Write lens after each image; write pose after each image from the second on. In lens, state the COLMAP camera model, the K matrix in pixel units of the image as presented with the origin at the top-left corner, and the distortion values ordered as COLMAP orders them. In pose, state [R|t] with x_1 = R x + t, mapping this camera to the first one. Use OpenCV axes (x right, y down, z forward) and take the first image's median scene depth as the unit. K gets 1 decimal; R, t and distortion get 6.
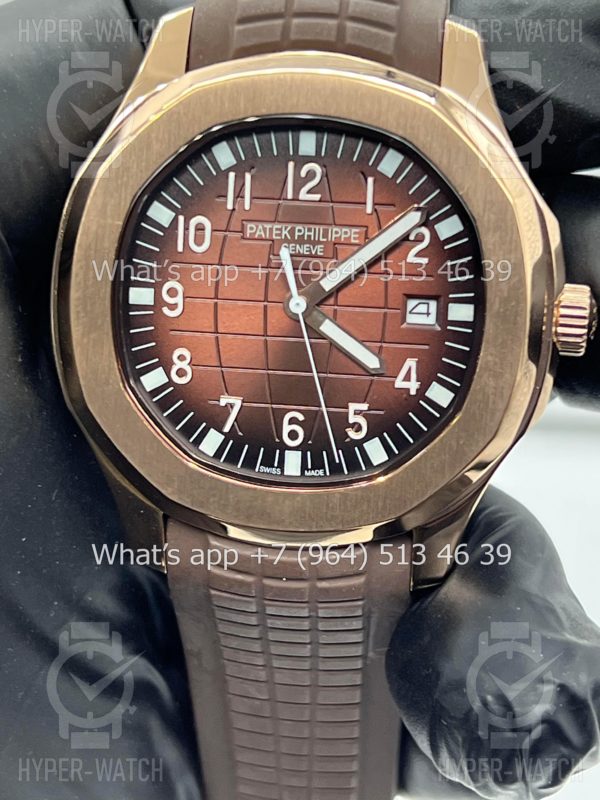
lens RADIAL K [[1867.1, 0, 300.0], [0, 1867.1, 400.0], [0, 0, 1]] dist [0.144414, -0.457001]
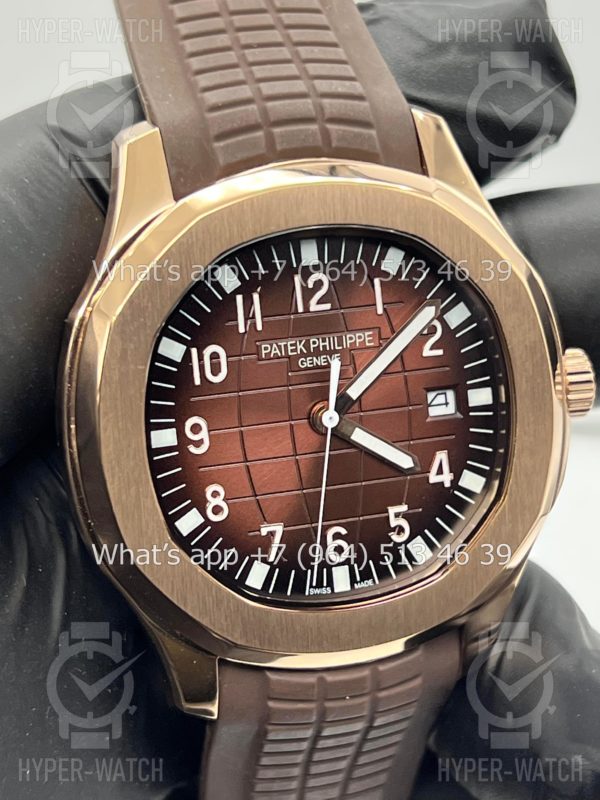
lens RADIAL K [[1867.1, 0, 300.0], [0, 1867.1, 400.0], [0, 0, 1]] dist [0.144414, -0.457001]
pose [[0.925195, -0.175416, 0.336516, -0.337880], [0.172707, 0.984231, 0.038223, -0.099597], [-0.337914, 0.022755, 0.940902, 0.092114]]
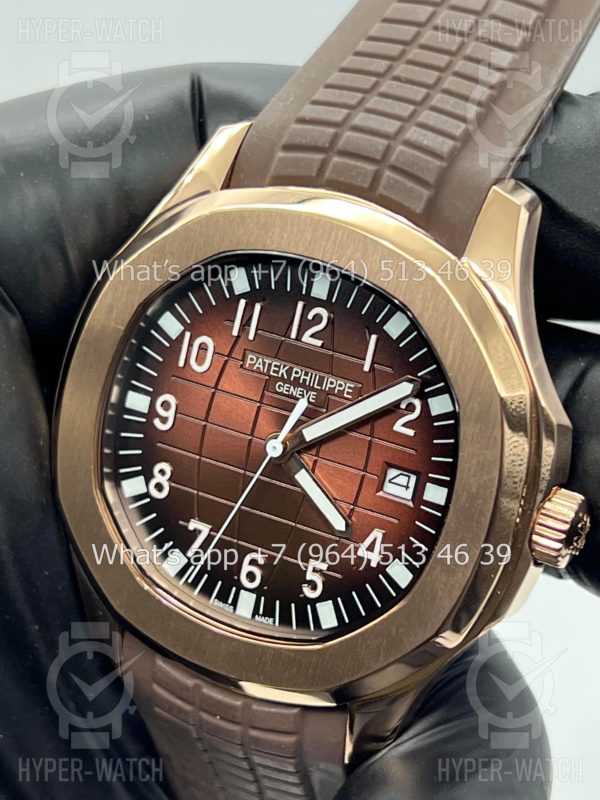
lens RADIAL K [[1867.1, 0, 300.0], [0, 1867.1, 400.0], [0, 0, 1]] dist [0.144414, -0.457001]
pose [[0.940148, 0.216575, -0.263091, 0.256875], [-0.209561, 0.976259, 0.054790, -0.129700], [0.268711, 0.003623, 0.963214, 0.075485]]
